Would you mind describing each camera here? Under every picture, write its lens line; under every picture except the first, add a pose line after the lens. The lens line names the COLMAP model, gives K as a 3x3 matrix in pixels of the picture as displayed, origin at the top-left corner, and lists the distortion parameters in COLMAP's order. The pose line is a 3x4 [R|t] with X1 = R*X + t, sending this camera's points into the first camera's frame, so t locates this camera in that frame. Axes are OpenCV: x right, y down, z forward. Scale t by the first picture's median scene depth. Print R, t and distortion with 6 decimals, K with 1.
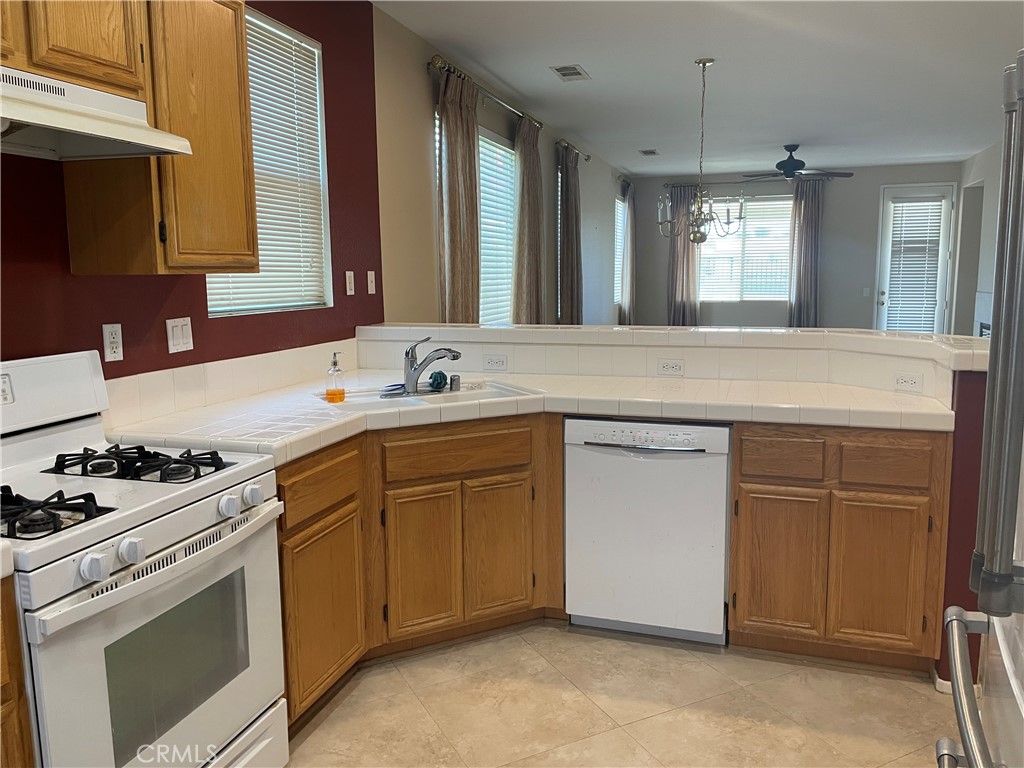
lens RADIAL K [[770.6, 0, 509.0], [0, 770.6, 375.1], [0, 0, 1]] dist [0.063600, -0.079714]
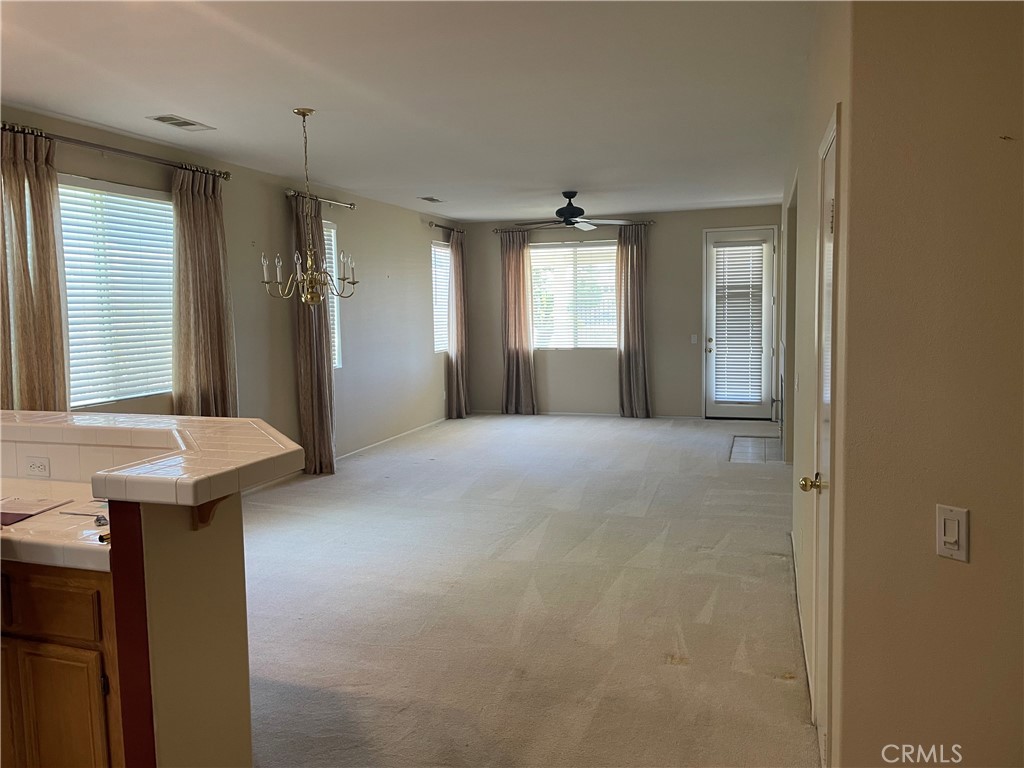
lens RADIAL K [[770.6, 0, 500.8], [0, 770.6, 359.7], [0, 0, 1]] dist [0.063600, -0.079714]
pose [[0.999867, -0.008295, -0.014034, 0.239162], [0.007386, 0.997946, -0.063636, -0.022551], [0.014533, 0.063524, 0.997875, 0.044578]]
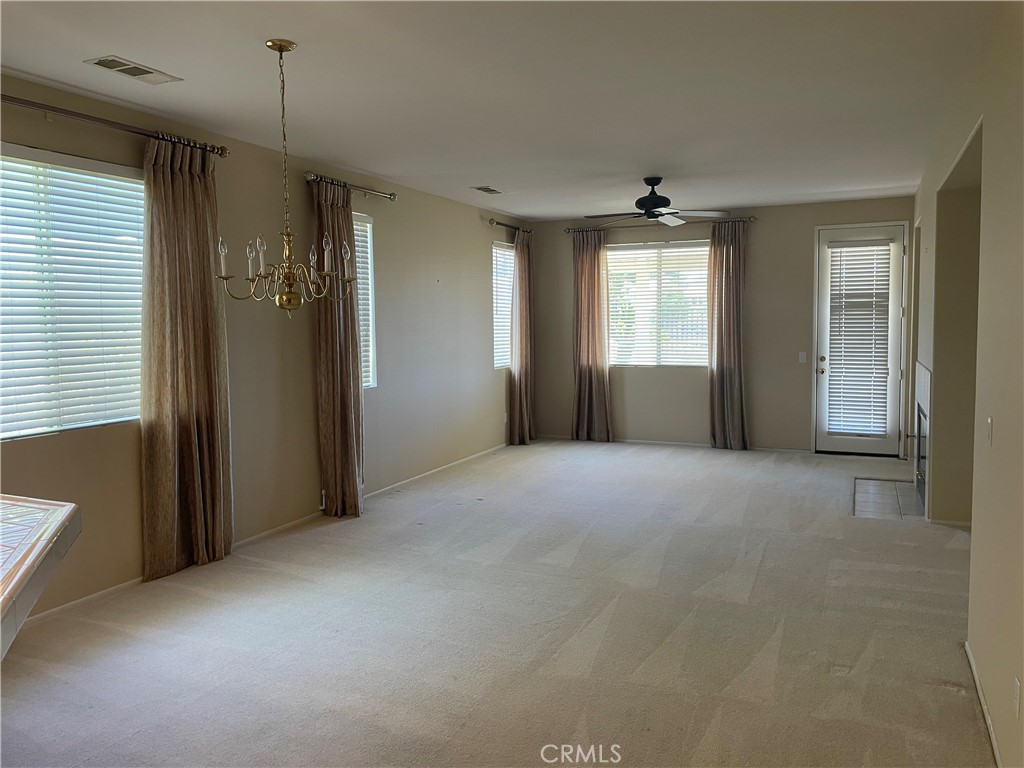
lens RADIAL K [[770.6, 0, 513.5], [0, 770.6, 363.3], [0, 0, 1]] dist [0.063600, -0.079714]
pose [[0.994264, 0.005271, -0.106820, 0.253744], [-0.013188, 0.997204, -0.073549, -0.038102], [0.106134, 0.074536, 0.991554, 0.175704]]
